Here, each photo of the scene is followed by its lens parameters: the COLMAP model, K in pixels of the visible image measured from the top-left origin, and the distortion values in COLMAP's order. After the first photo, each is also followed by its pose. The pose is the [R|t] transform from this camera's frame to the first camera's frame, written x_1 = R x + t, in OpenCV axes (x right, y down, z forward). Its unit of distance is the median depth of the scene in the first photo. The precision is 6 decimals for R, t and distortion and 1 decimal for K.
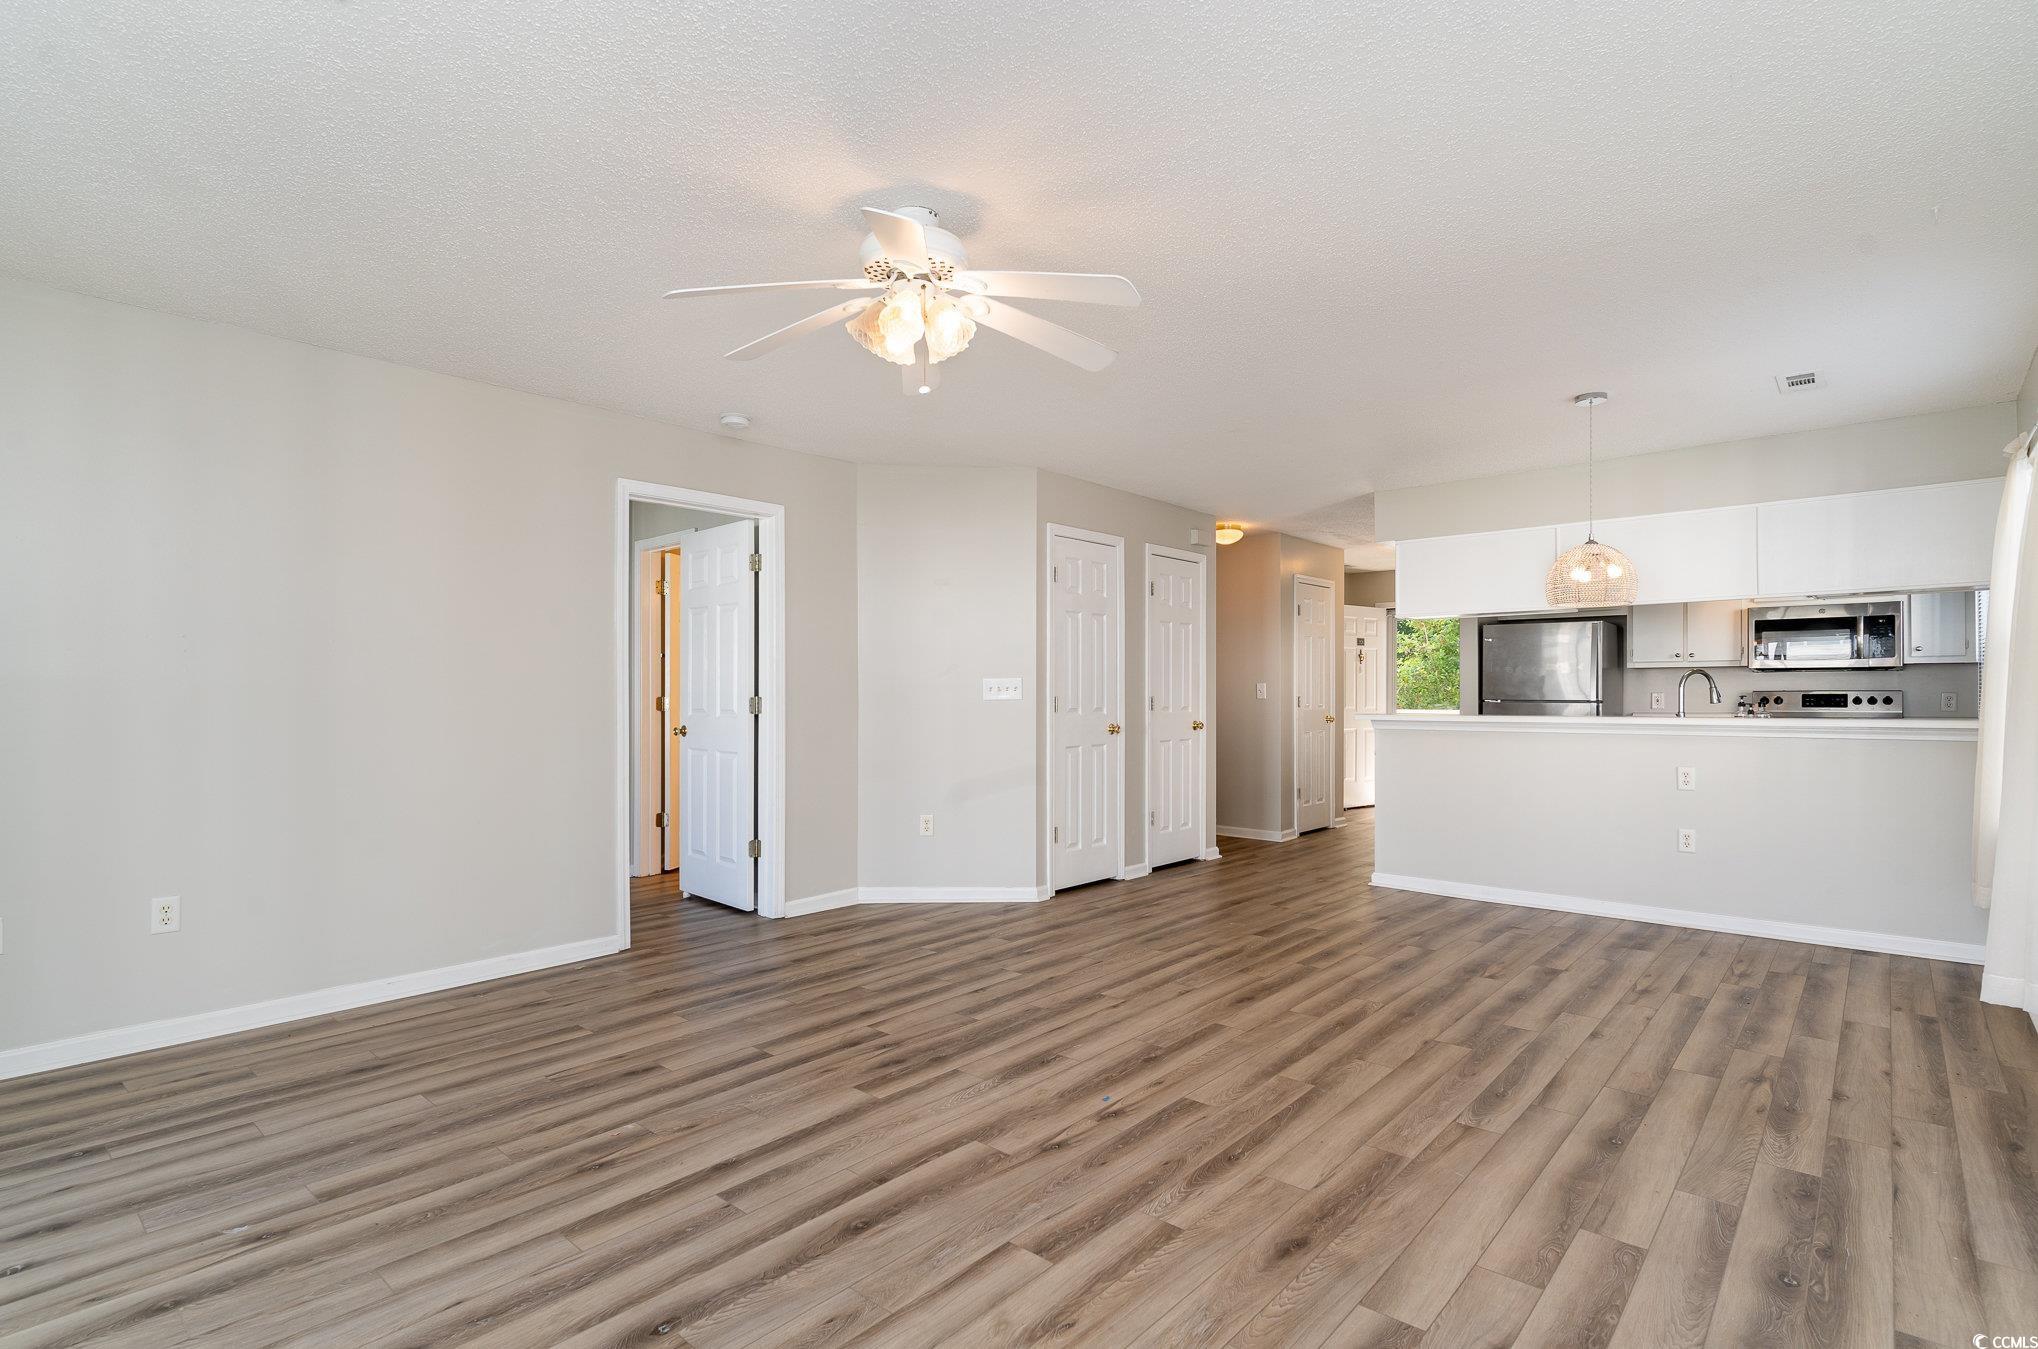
lens RADIAL K [[973.8, 0, 1014.9], [0, 973.8, 690.4], [0, 0, 1]] dist [0.002083, -0.000561]
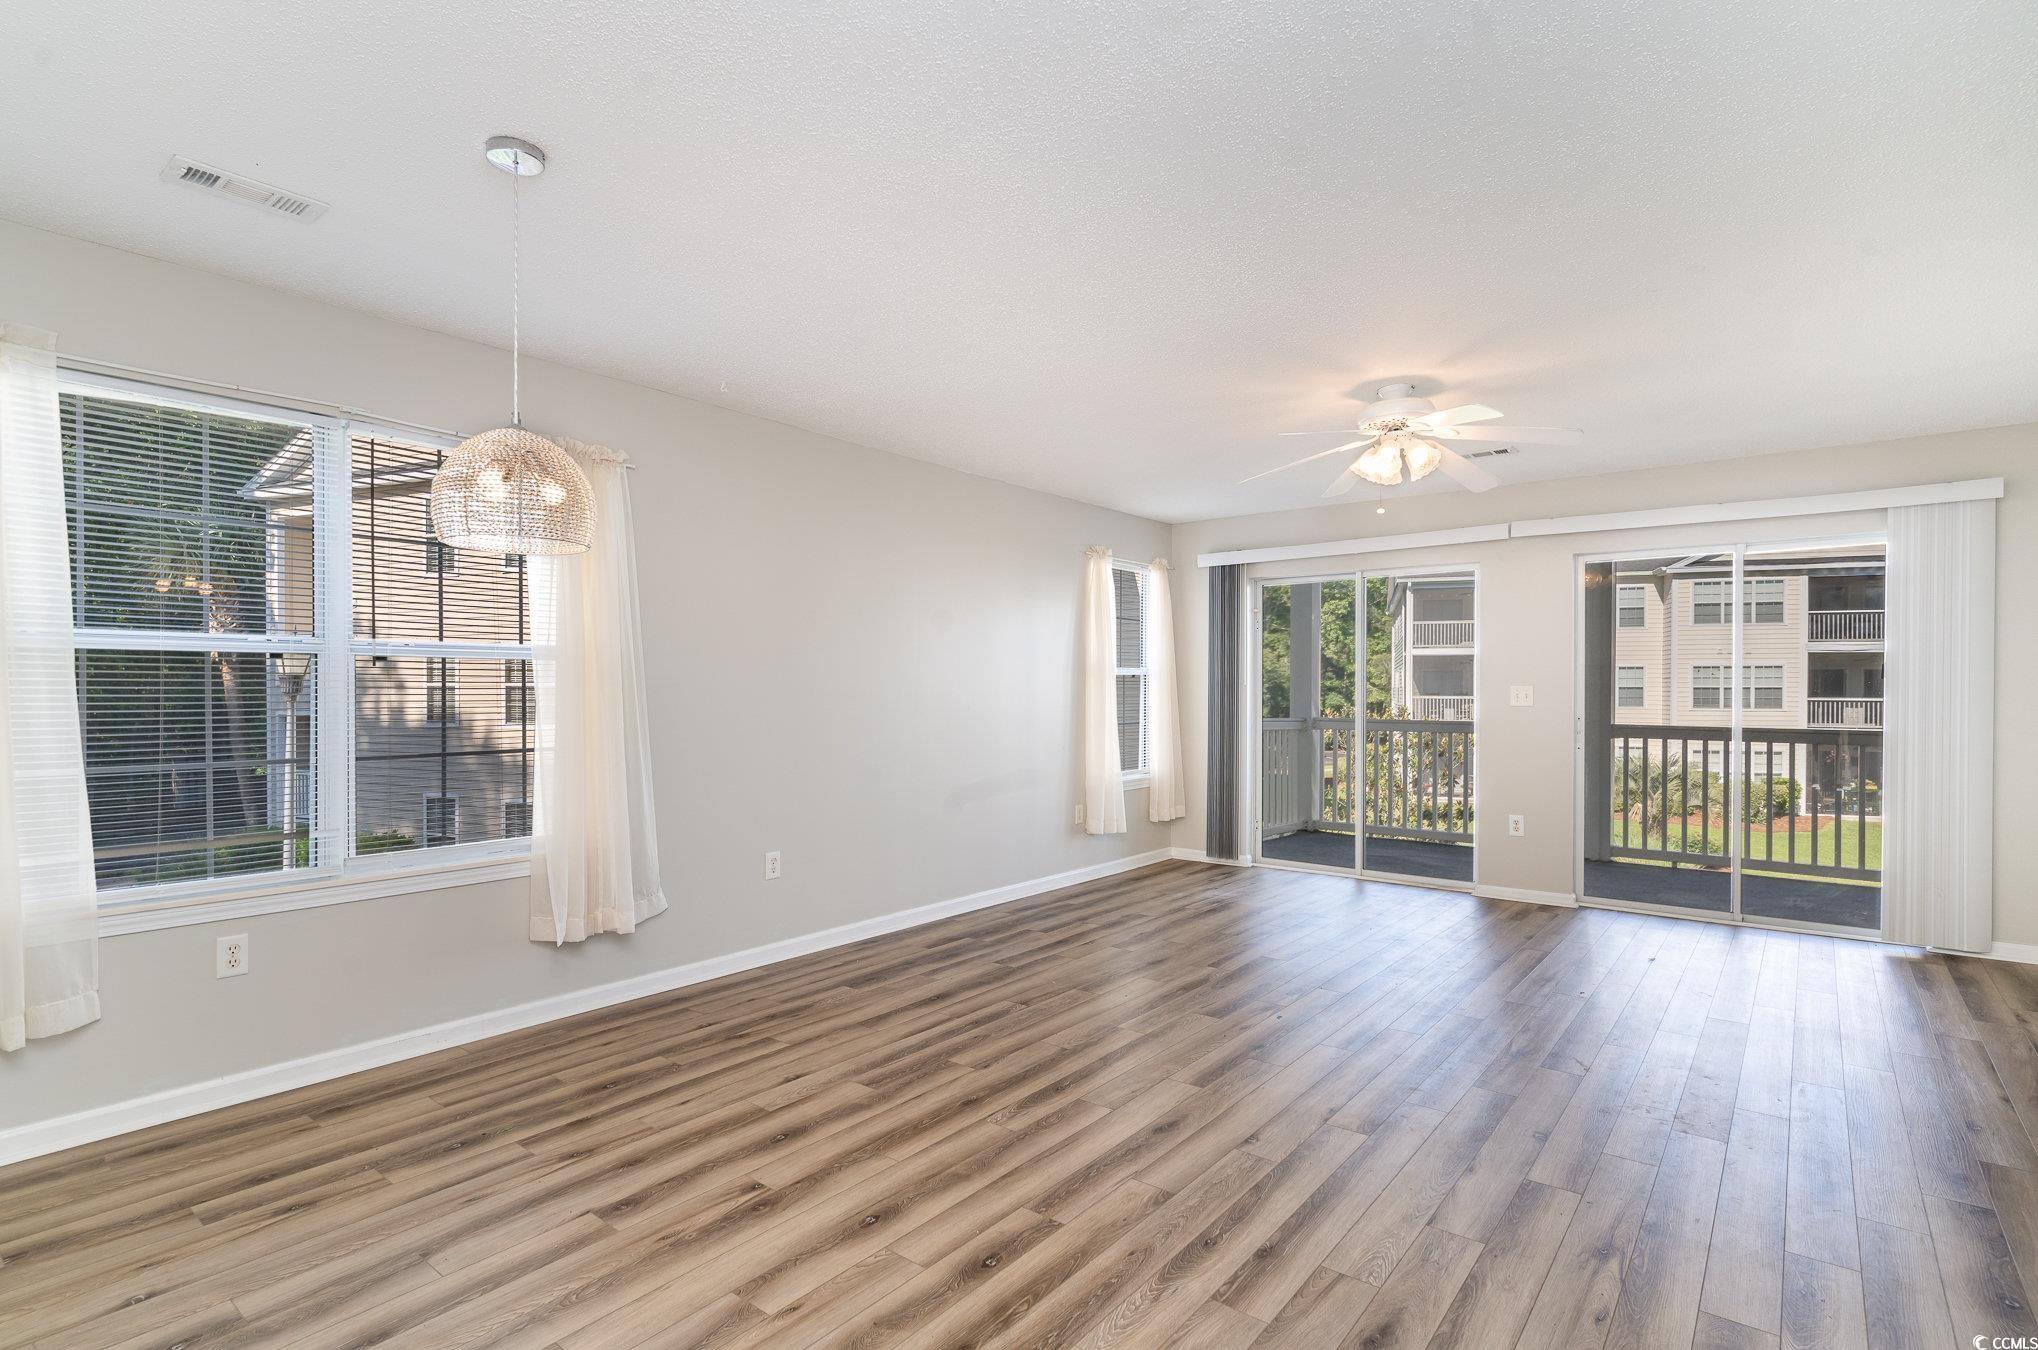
lens RADIAL K [[982.2, 0, 1024.7], [0, 982.2, 691.6], [0, 0, 1]] dist [0.005042, 0.000372]
pose [[-0.998220, -0.001379, -0.059615, 0.418338], [-0.001136, 0.999991, -0.004119, -0.007590], [0.059620, -0.004044, -0.998213, 1.873679]]
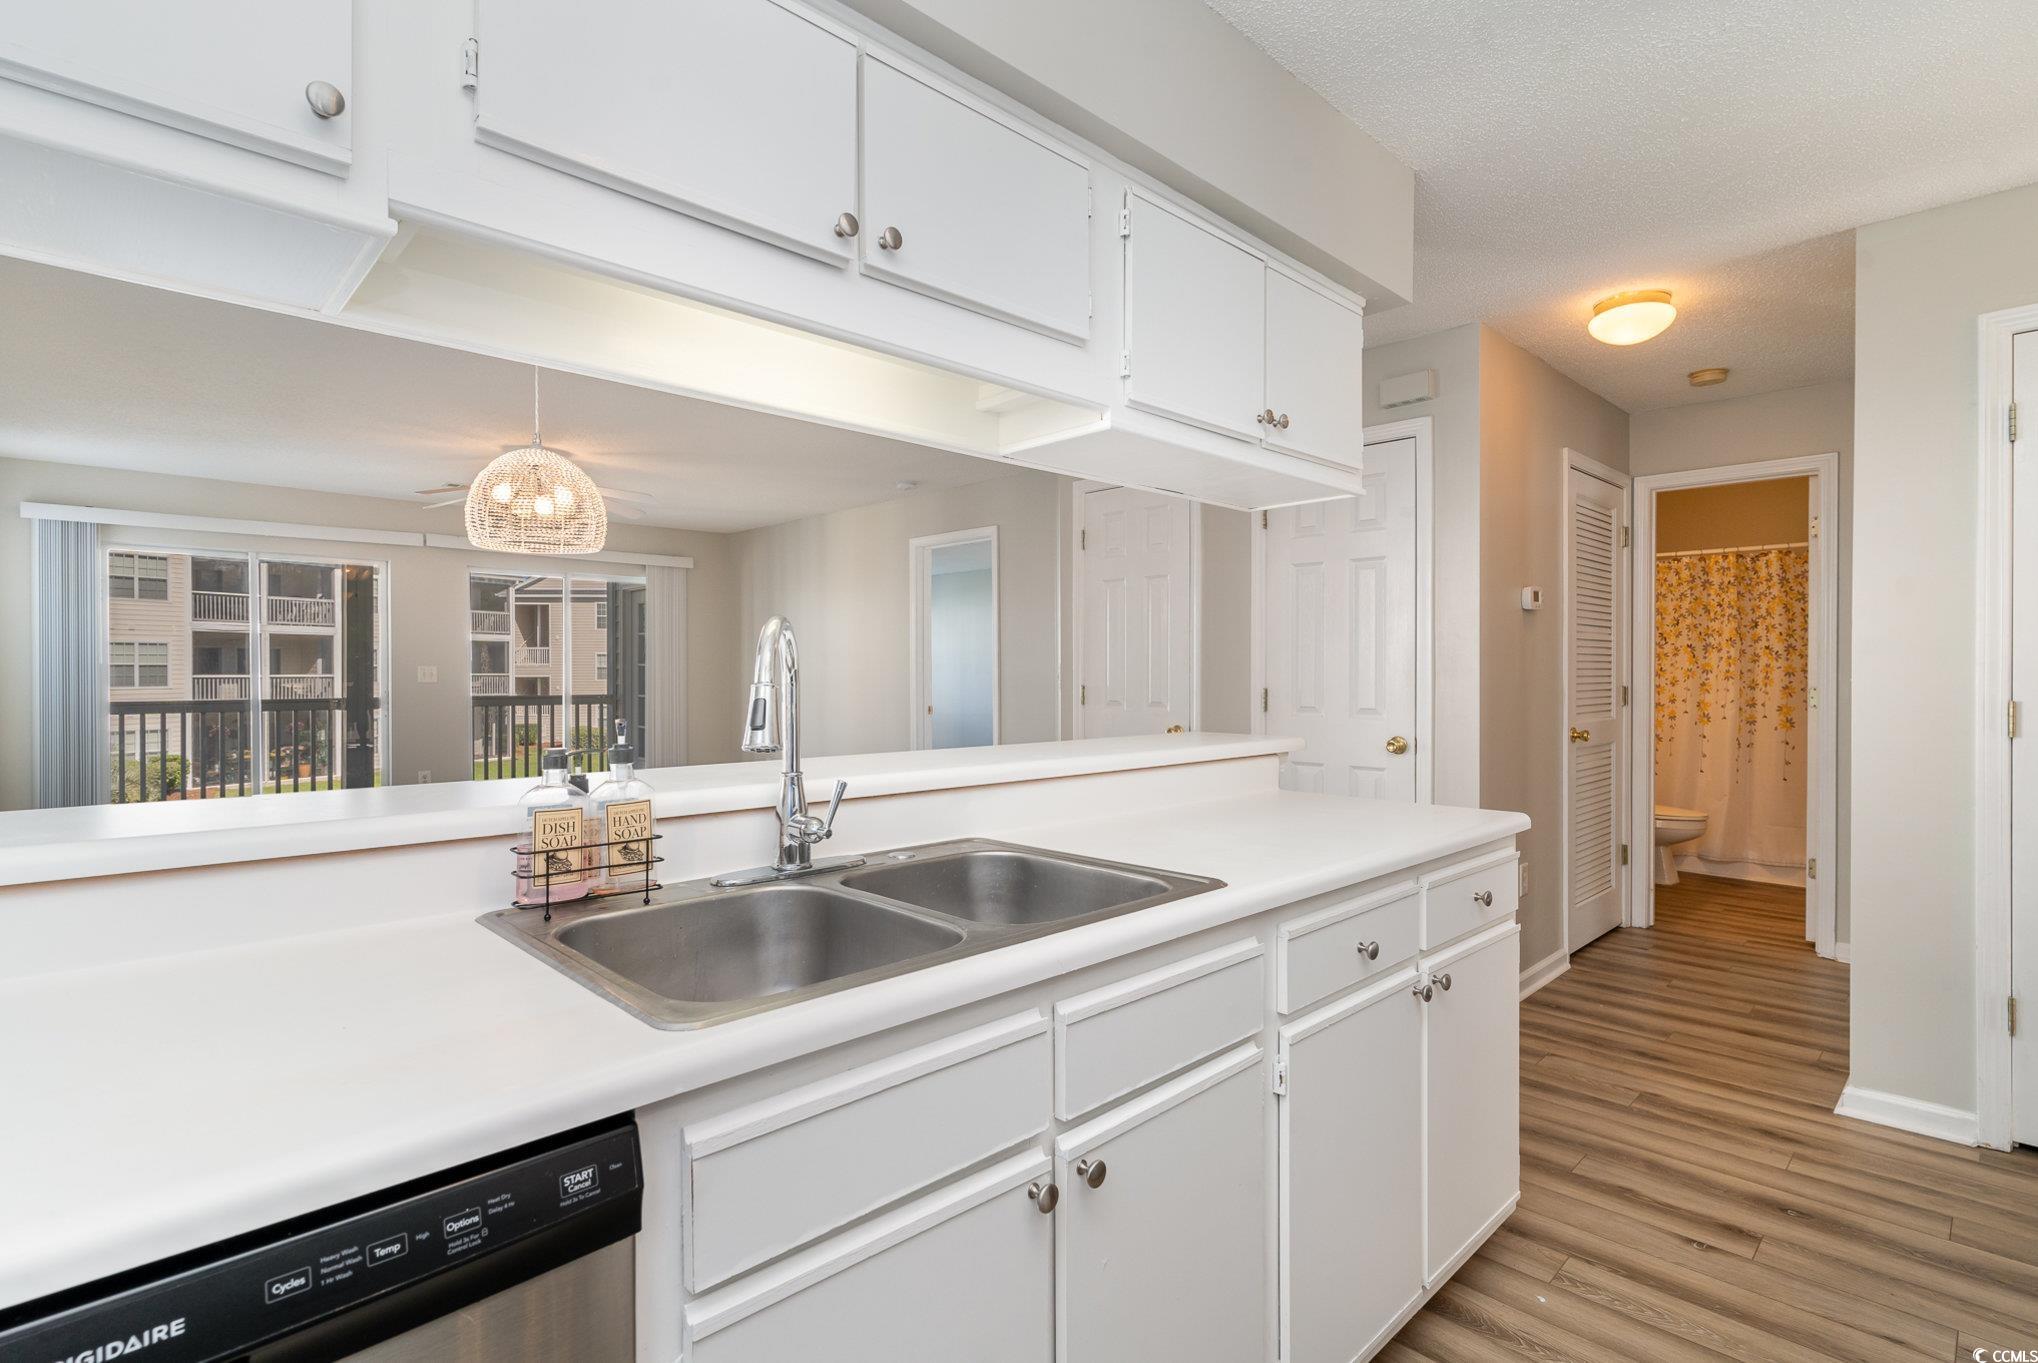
lens RADIAL K [[982.2, 0, 1019.4], [0, 982.2, 678.7], [0, 0, 1]] dist [0.005042, 0.000372]
pose [[-0.058650, 0.011319, -0.998214, 1.457563], [0.006182, 0.999921, 0.010975, -0.013779], [0.998259, -0.005528, -0.058715, 1.625283]]
